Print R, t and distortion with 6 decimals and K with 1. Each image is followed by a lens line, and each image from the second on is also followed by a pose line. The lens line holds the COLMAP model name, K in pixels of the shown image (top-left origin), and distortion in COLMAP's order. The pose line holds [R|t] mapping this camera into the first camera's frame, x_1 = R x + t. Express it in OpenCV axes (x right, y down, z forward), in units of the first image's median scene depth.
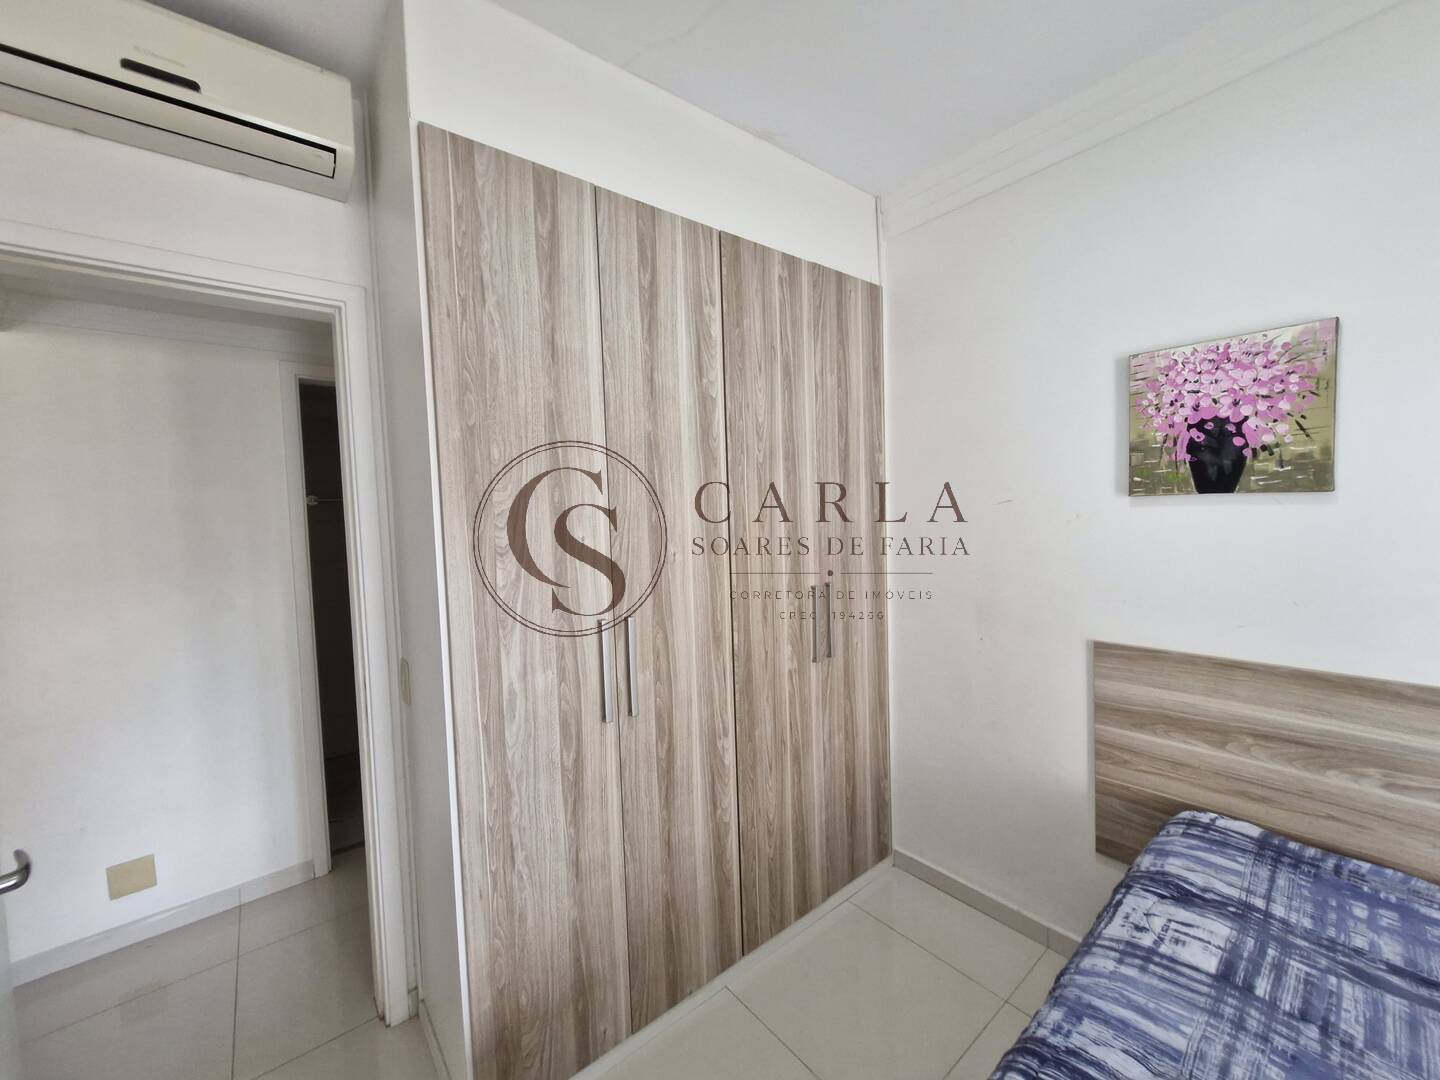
lens RADIAL K [[566.5, 0, 717.6], [0, 566.5, 536.9], [0, 0, 1]] dist [0.004874, -0.001206]
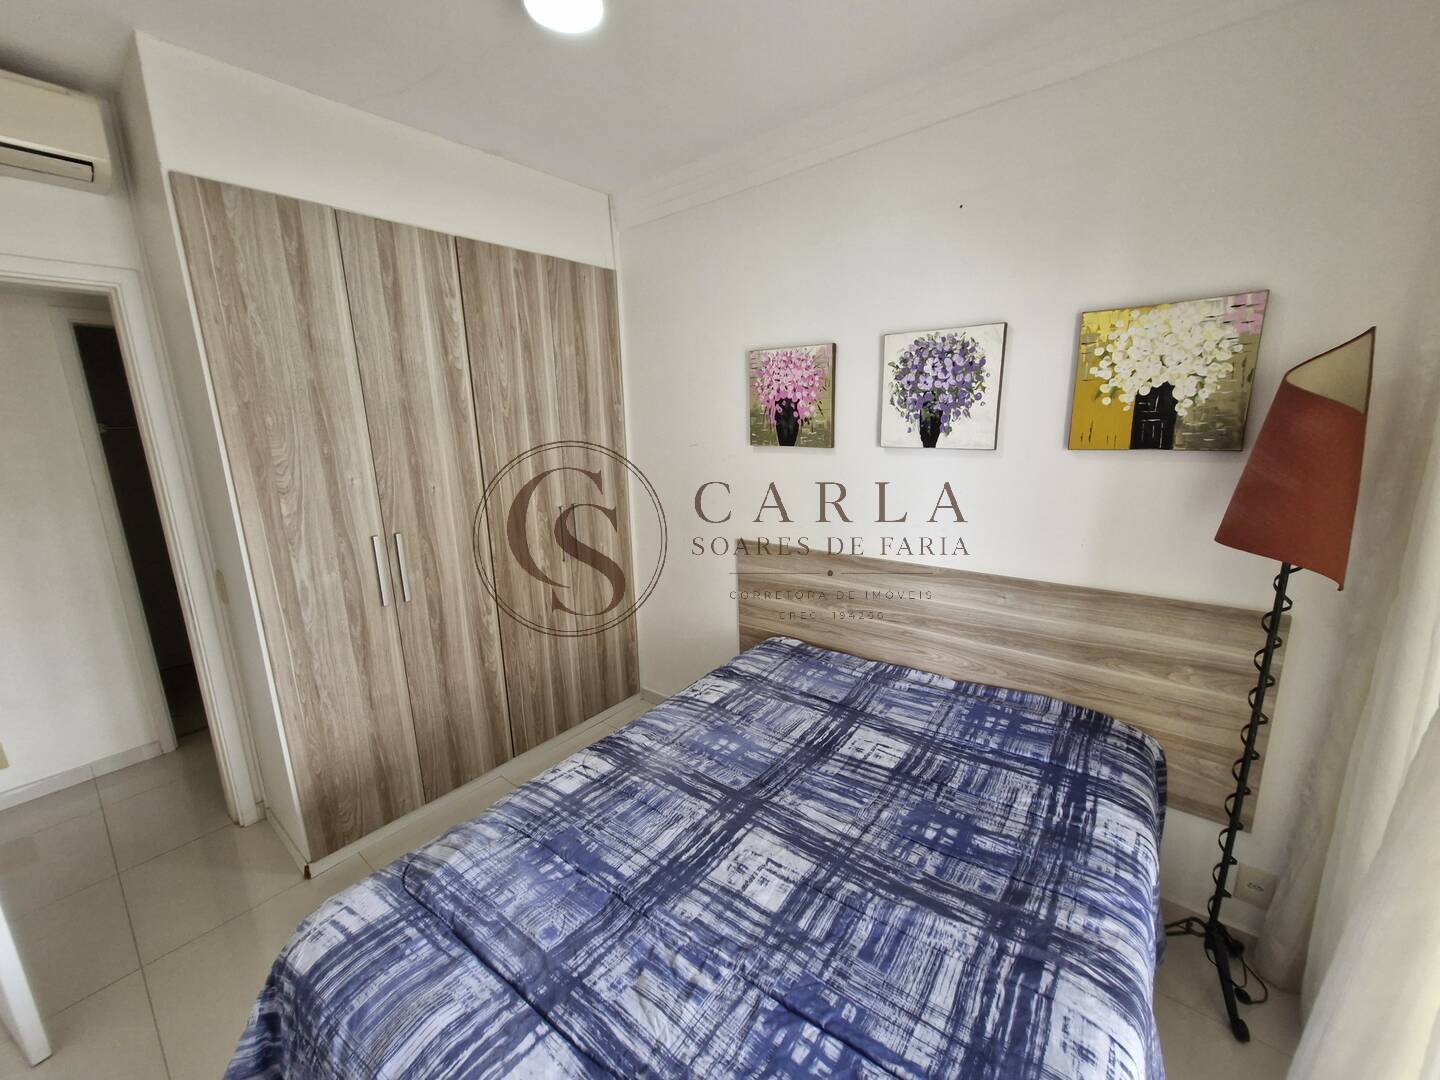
lens RADIAL K [[566.5, 0, 718.6], [0, 566.5, 537.1], [0, 0, 1]] dist [0.004874, -0.001206]
pose [[0.978284, -0.033356, 0.204569, 0.345048], [0.000681, 0.987478, 0.157755, -0.074542], [-0.207269, -0.154190, 0.966056, -0.547776]]
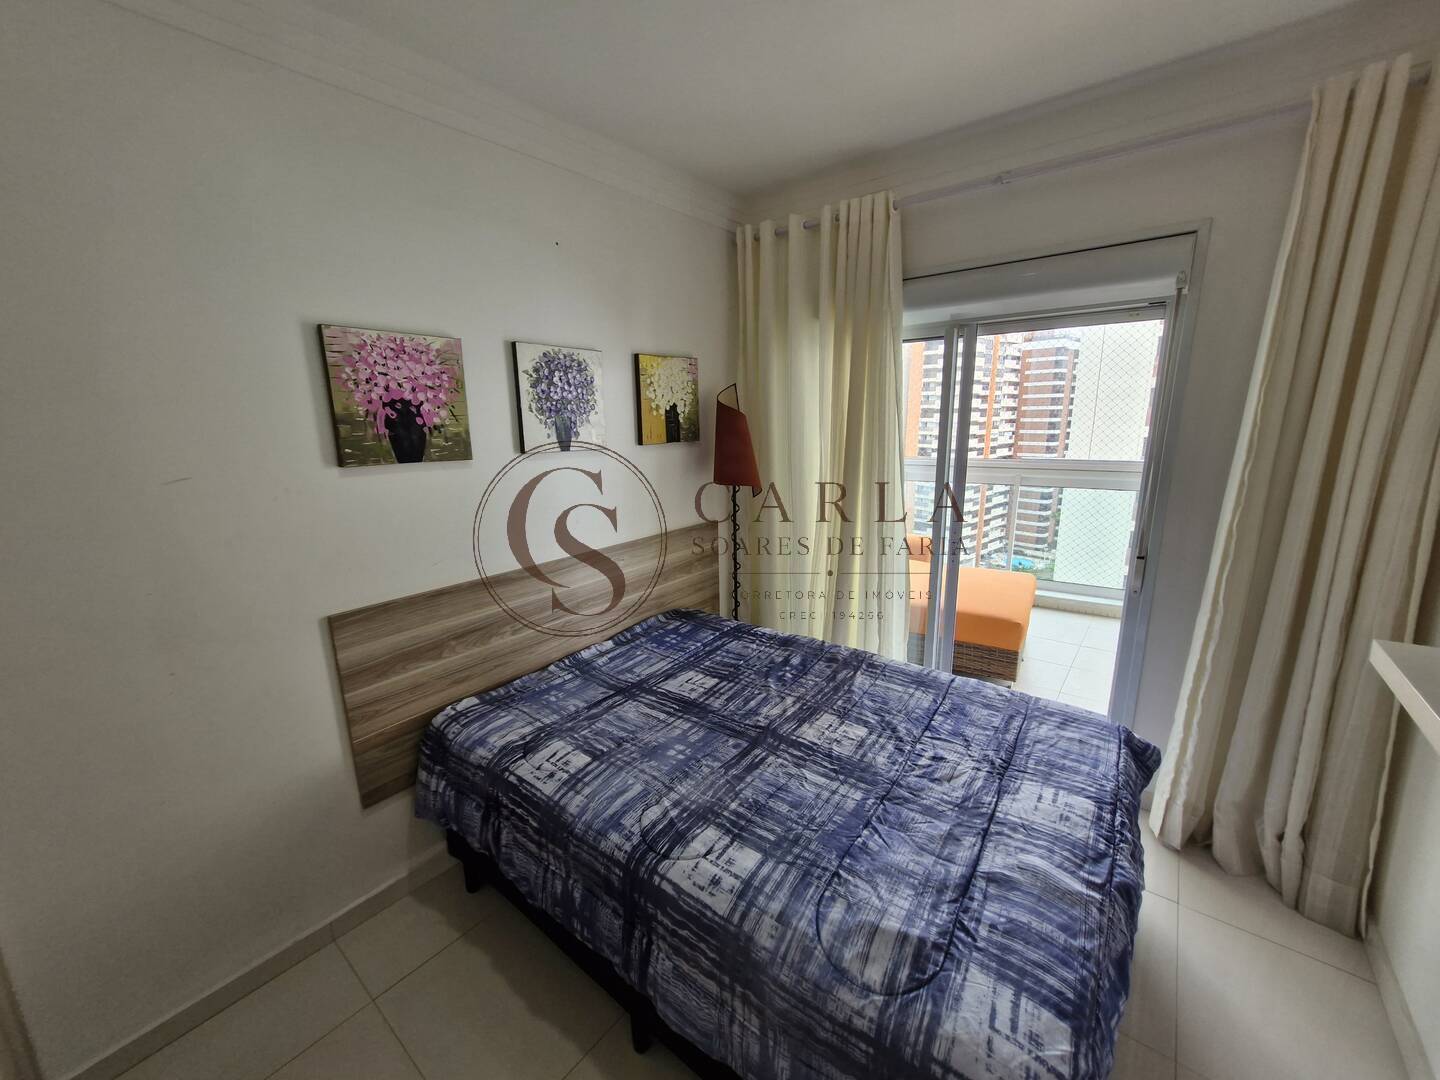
lens RADIAL K [[566.5, 0, 719.6], [0, 566.5, 540.8], [0, 0, 1]] dist [0.004874, -0.001206]
pose [[-0.214357, -0.174730, 0.961000, -0.461907], [0.070178, 0.978572, 0.193579, -0.100608], [-0.974231, 0.108936, -0.197501, 0.604979]]
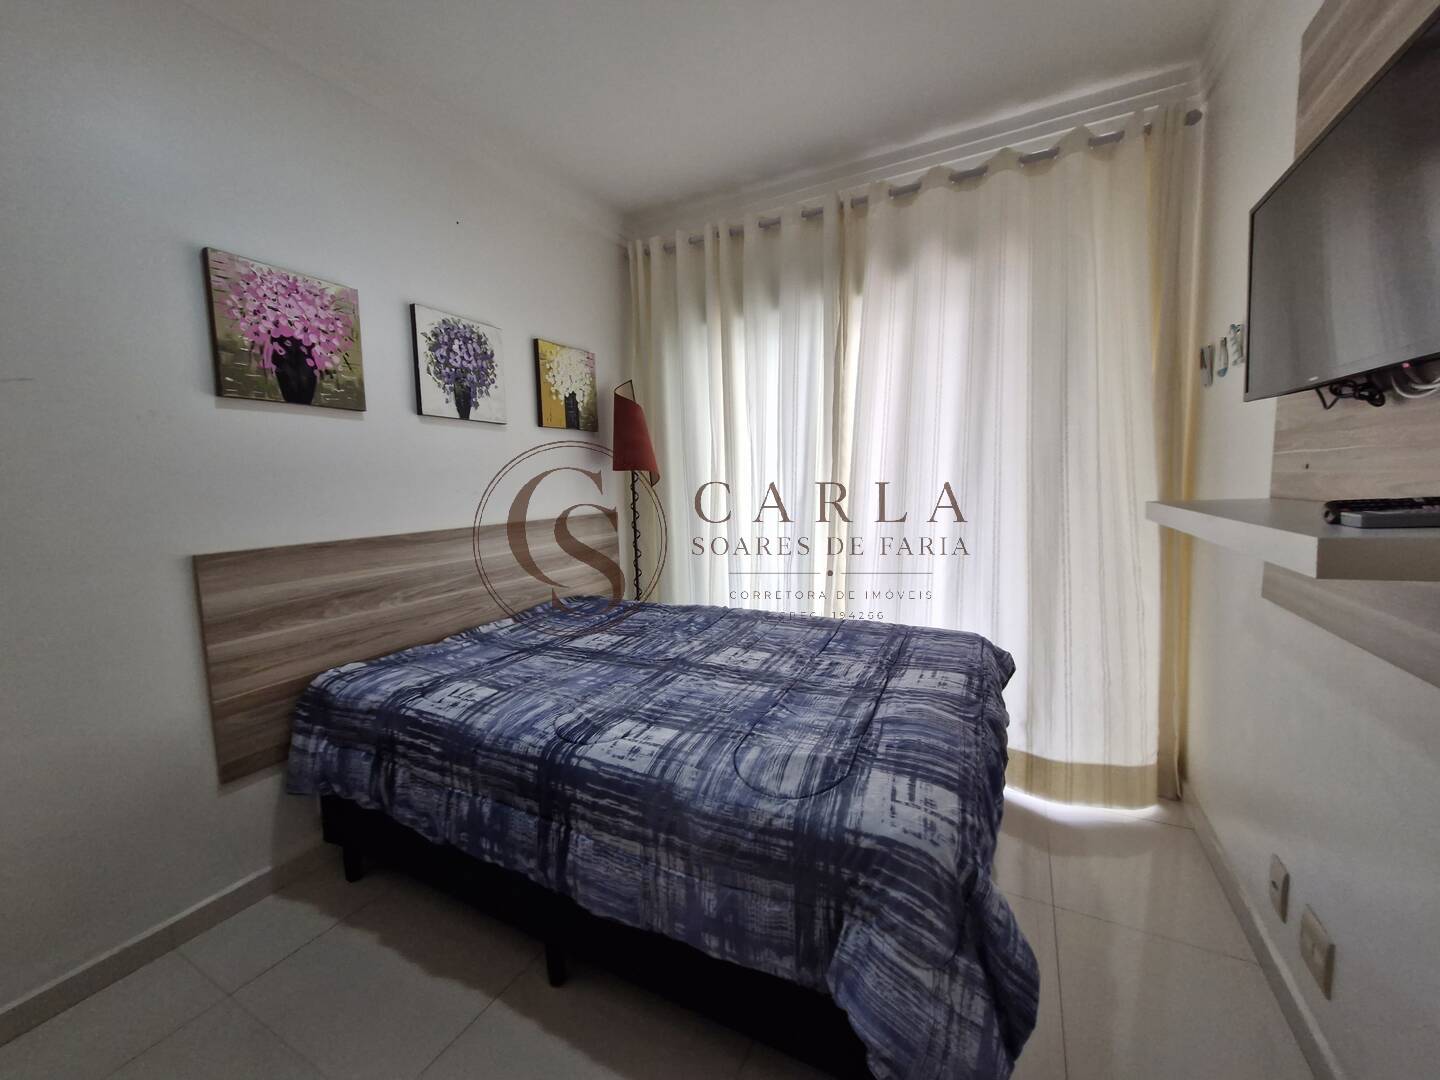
lens RADIAL K [[566.5, 0, 718.5], [0, 566.5, 536.1], [0, 0, 1]] dist [0.004874, -0.001206]
pose [[-0.393729, -0.045991, 0.918076, -0.557964], [0.080630, 0.993170, 0.084332, 0.166858], [-0.915684, 0.107228, -0.387331, 0.678914]]
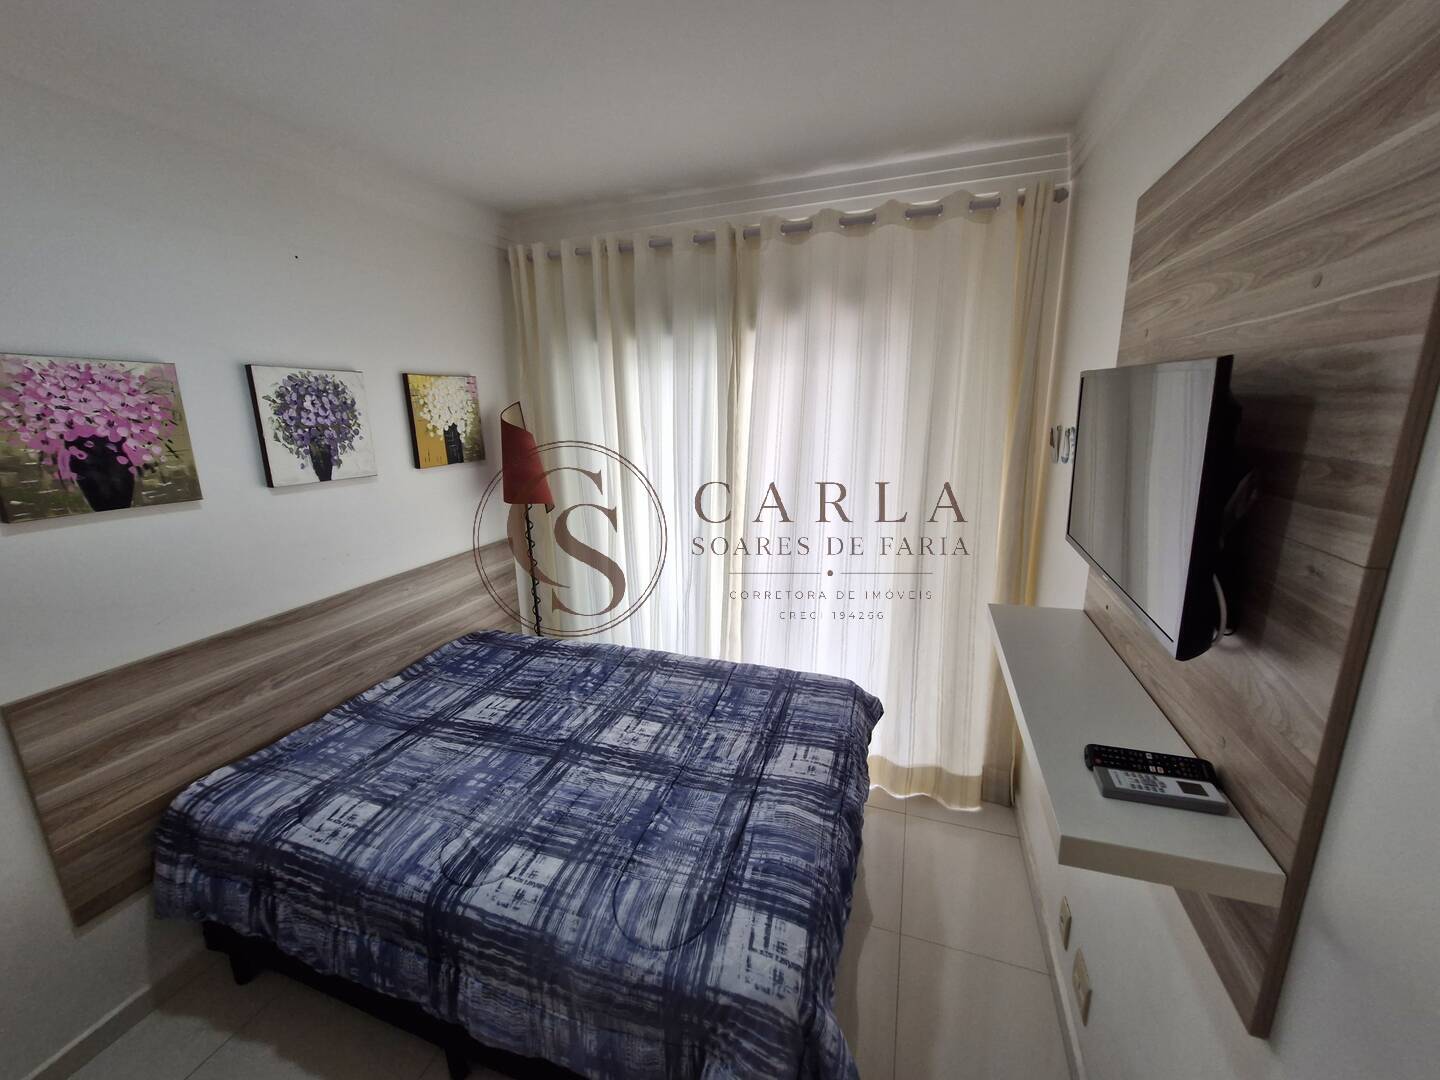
lens RADIAL K [[566.5, 0, 718.8], [0, 566.5, 536.7], [0, 0, 1]] dist [0.004874, -0.001206]
pose [[-0.522348, -0.149439, 0.839536, -0.576354], [0.075348, 0.972585, 0.220002, -0.172292], [-0.849397, 0.178174, -0.496768, 0.577775]]
